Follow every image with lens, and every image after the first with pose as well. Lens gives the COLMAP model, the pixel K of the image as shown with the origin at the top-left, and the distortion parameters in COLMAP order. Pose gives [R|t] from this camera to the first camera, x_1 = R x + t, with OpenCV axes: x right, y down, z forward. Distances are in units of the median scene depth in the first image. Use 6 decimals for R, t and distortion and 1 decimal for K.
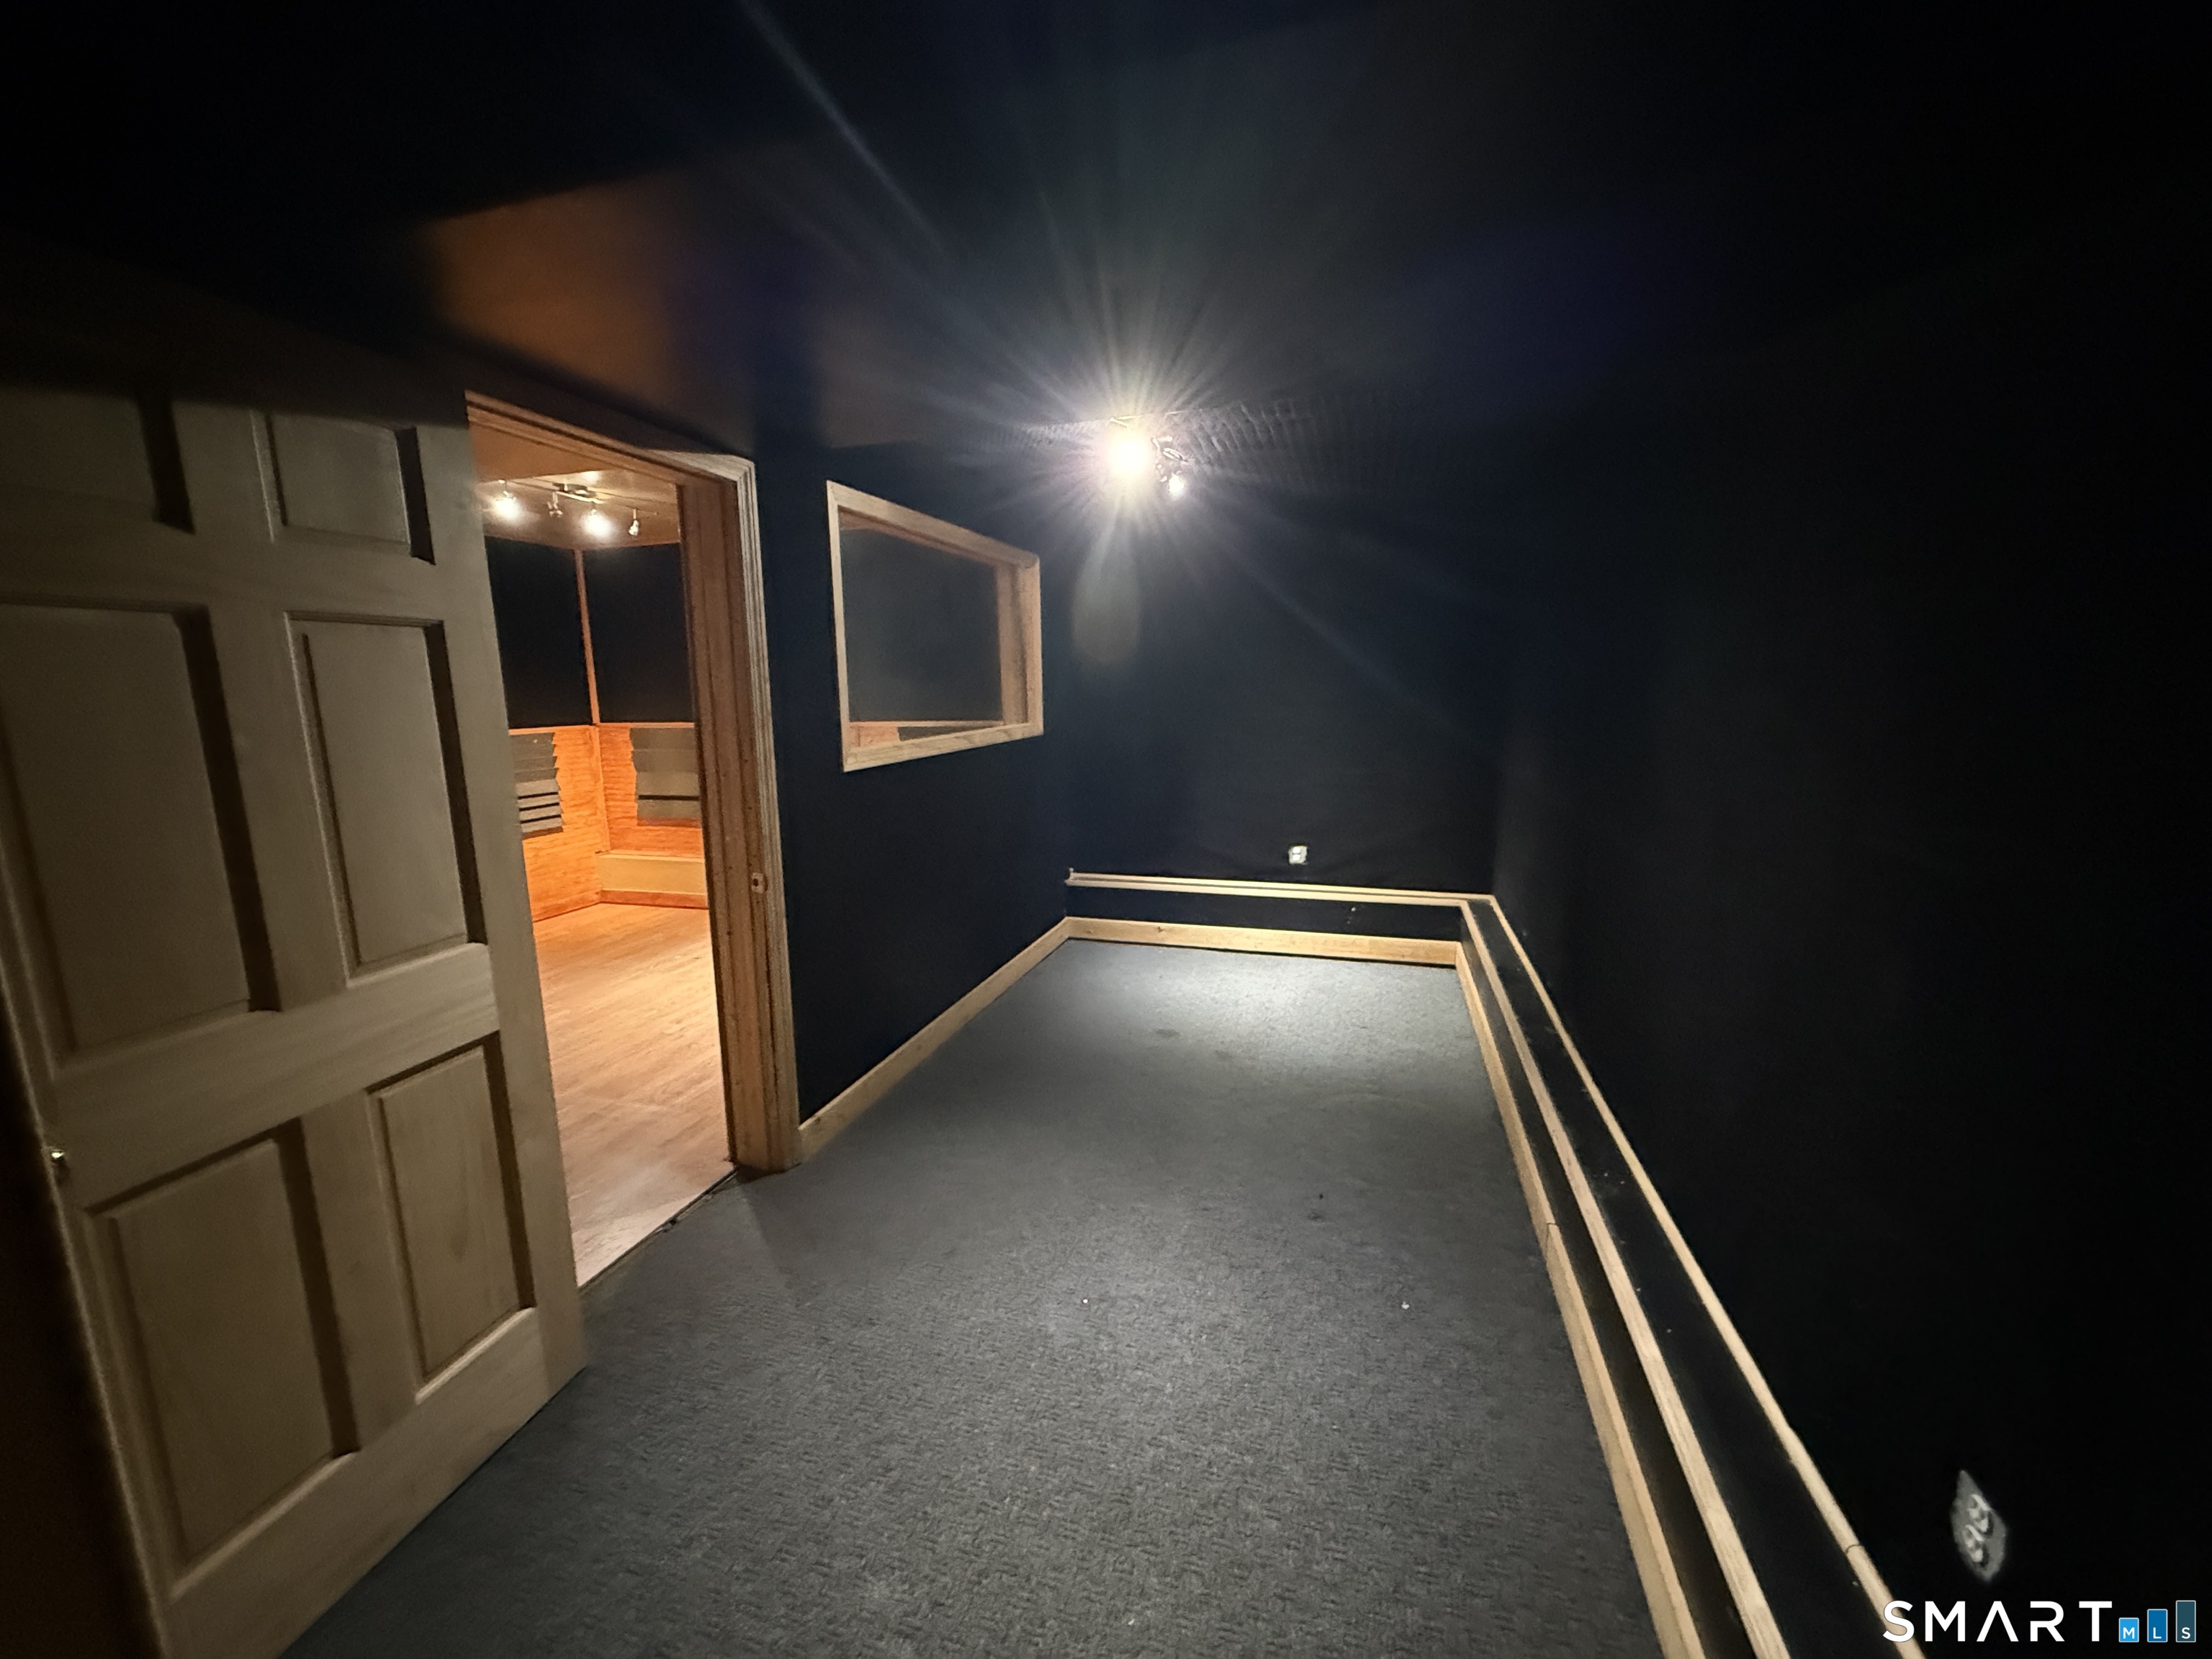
lens RADIAL K [[880.4, 0, 1108.8], [0, 880.4, 829.1], [0, 0, 1]] dist [-0.000402, 0.000504]
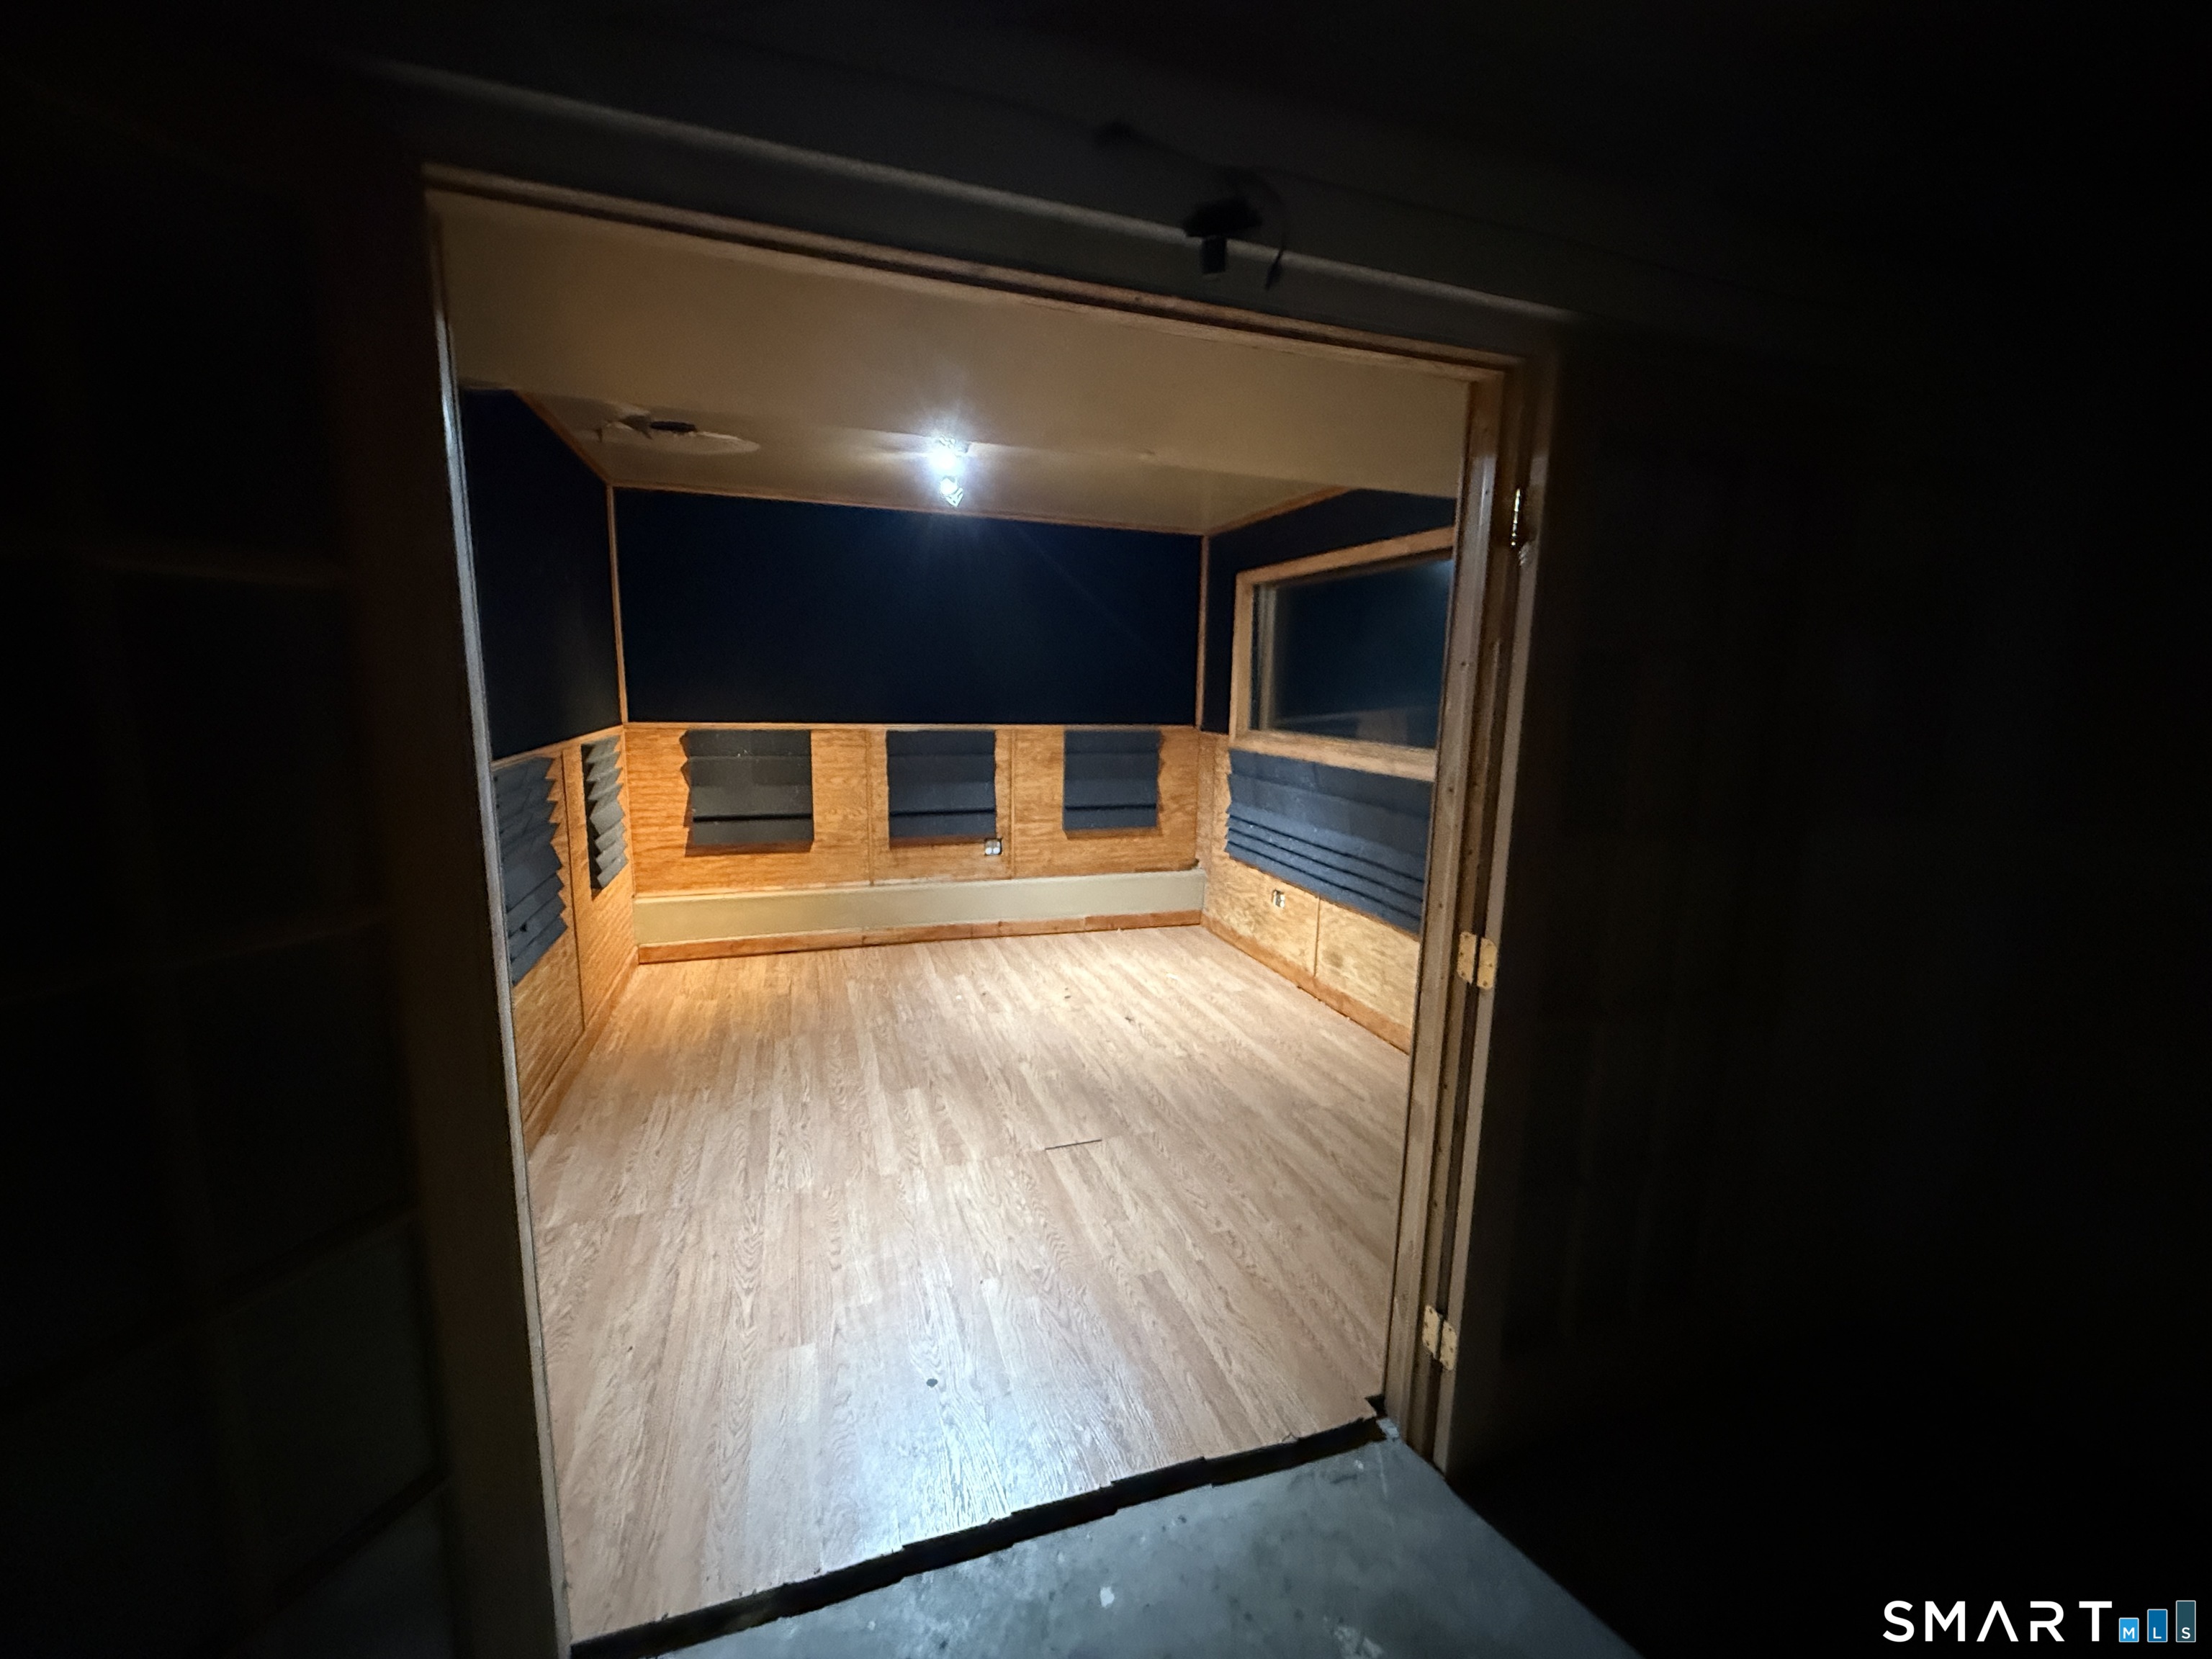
lens RADIAL K [[880.4, 0, 1099.7], [0, 880.4, 830.8], [0, 0, 1]] dist [-0.000402, 0.000504]
pose [[0.818856, -0.062119, 0.570628, -1.693078], [0.060273, 0.997936, 0.022143, -0.055639], [-0.570826, 0.016261, 0.820910, 0.414587]]
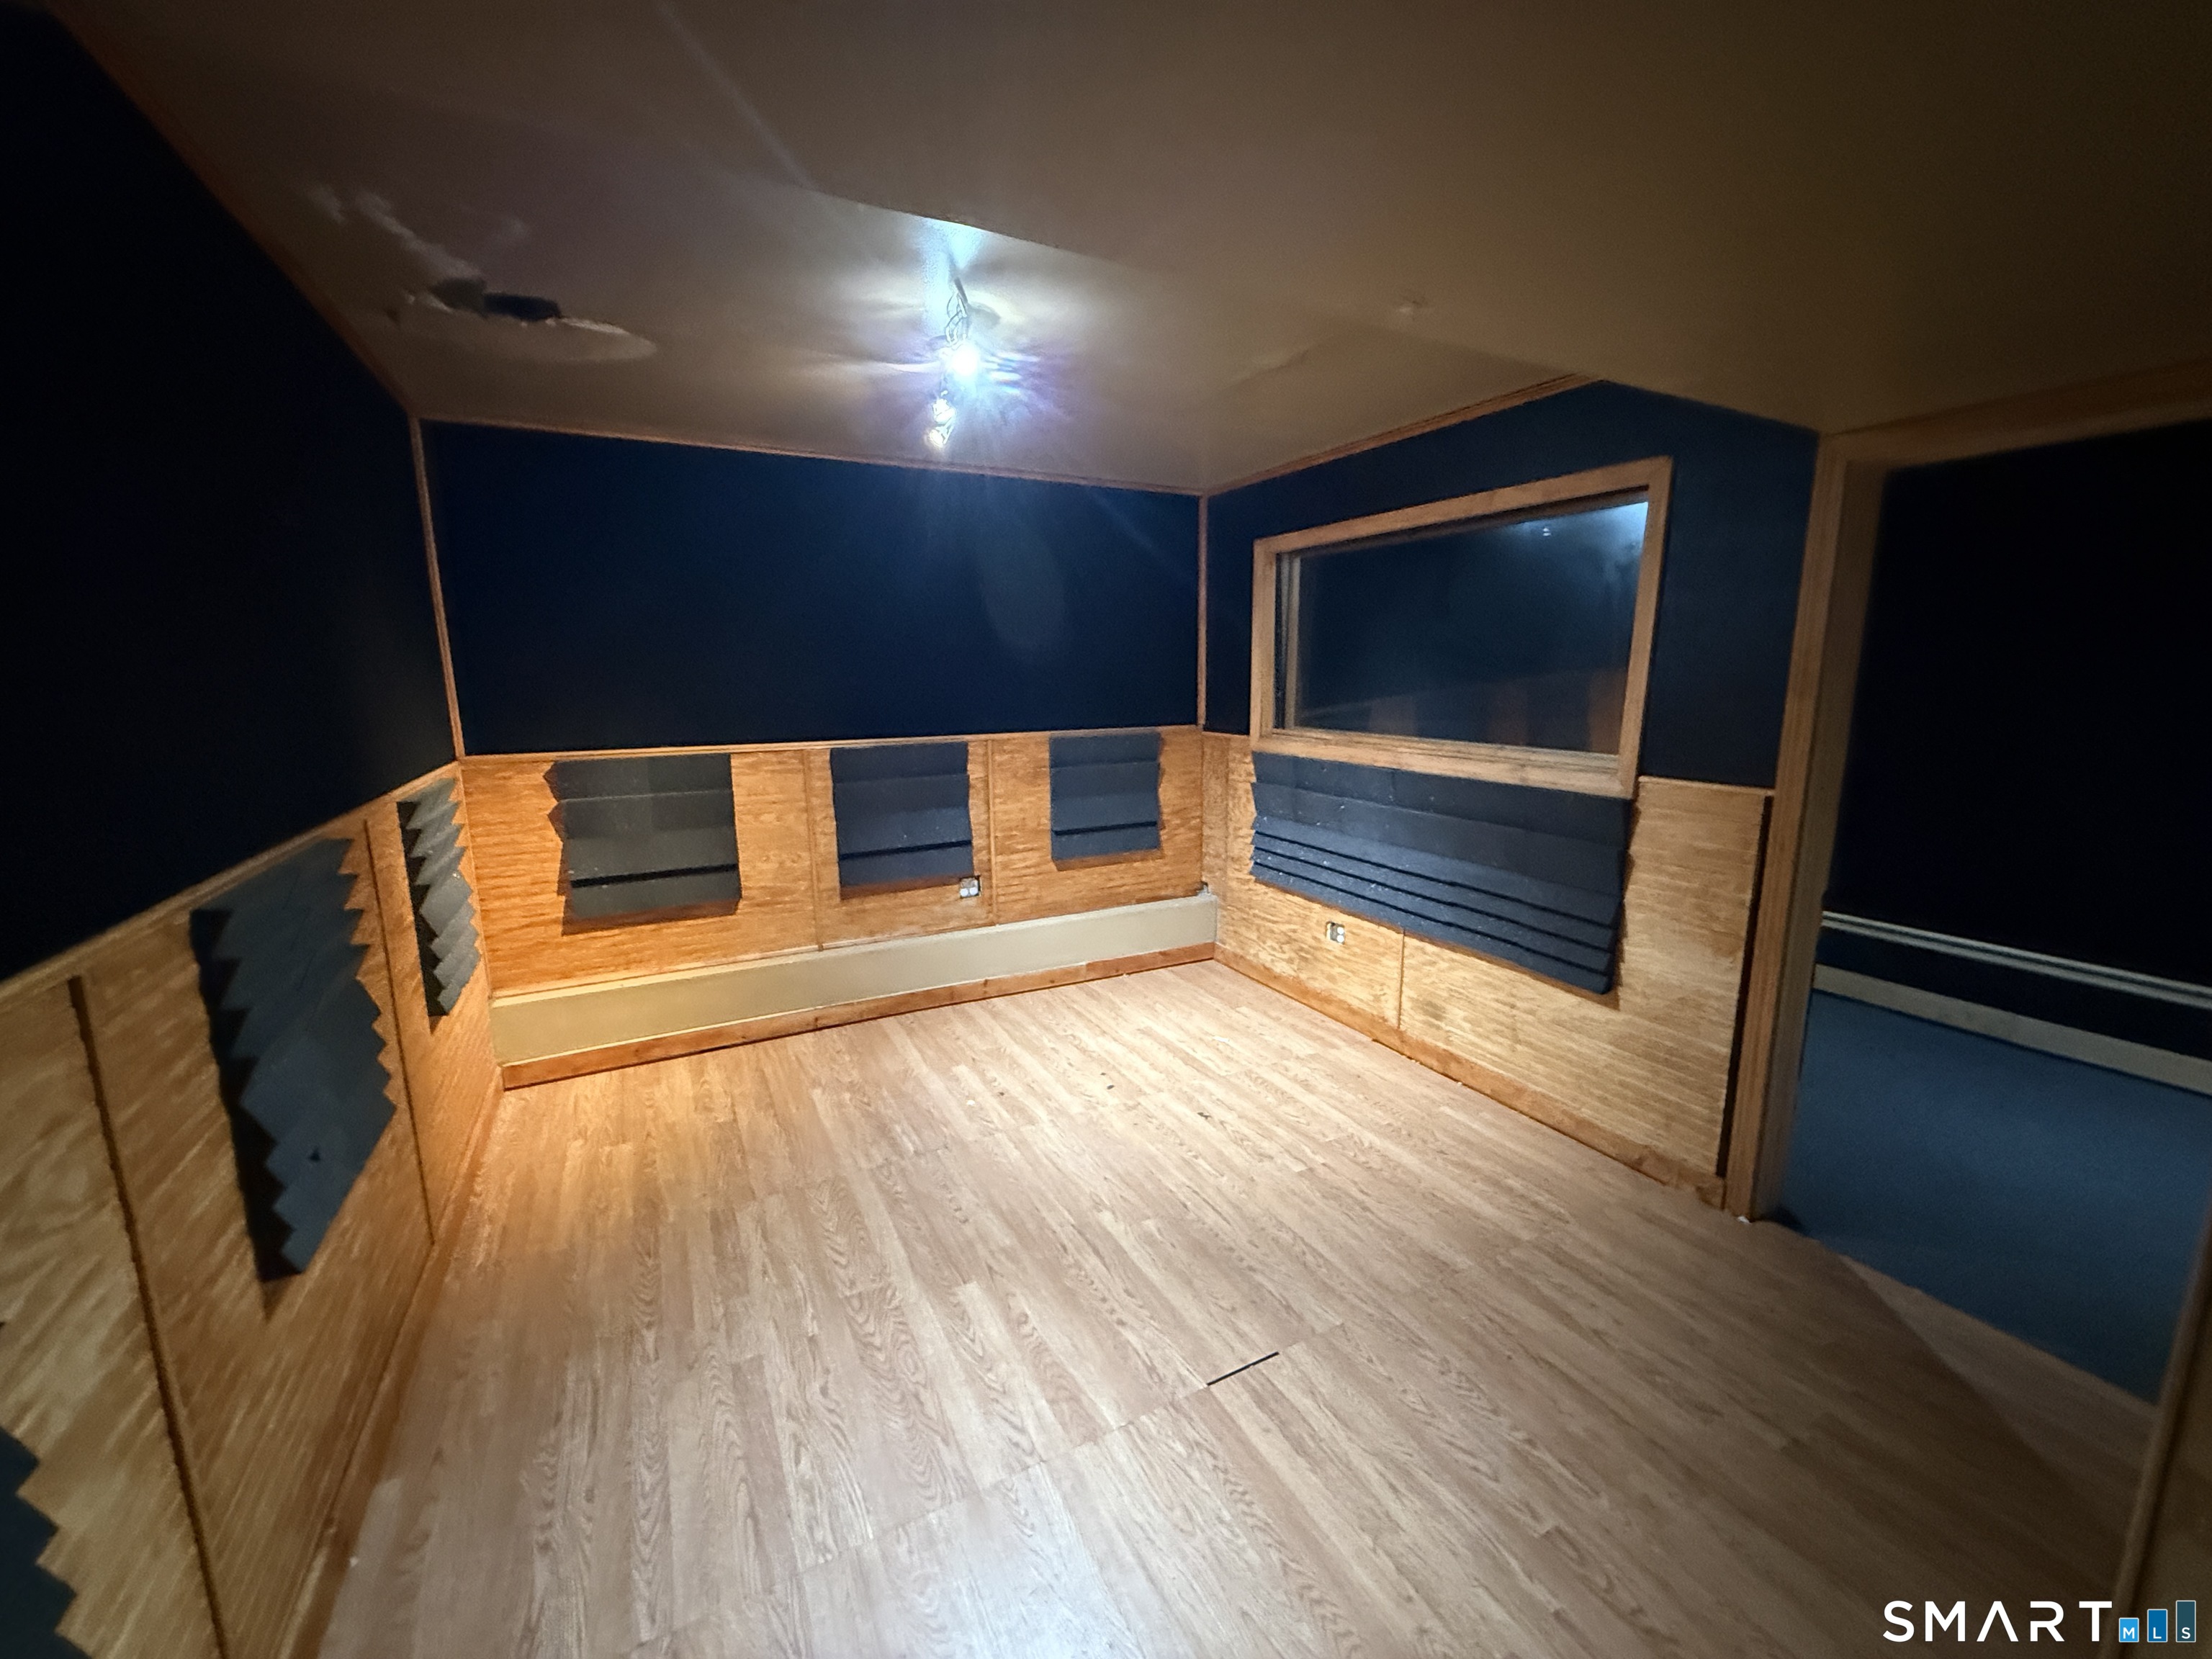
lens RADIAL K [[880.4, 0, 1103.5], [0, 880.4, 830.6], [0, 0, 1]] dist [-0.000402, 0.000504]
pose [[0.721820, -0.114935, 0.682470, -1.657493], [0.110967, 0.992576, 0.049796, -0.150389], [-0.683127, 0.039788, 0.729215, 0.885633]]
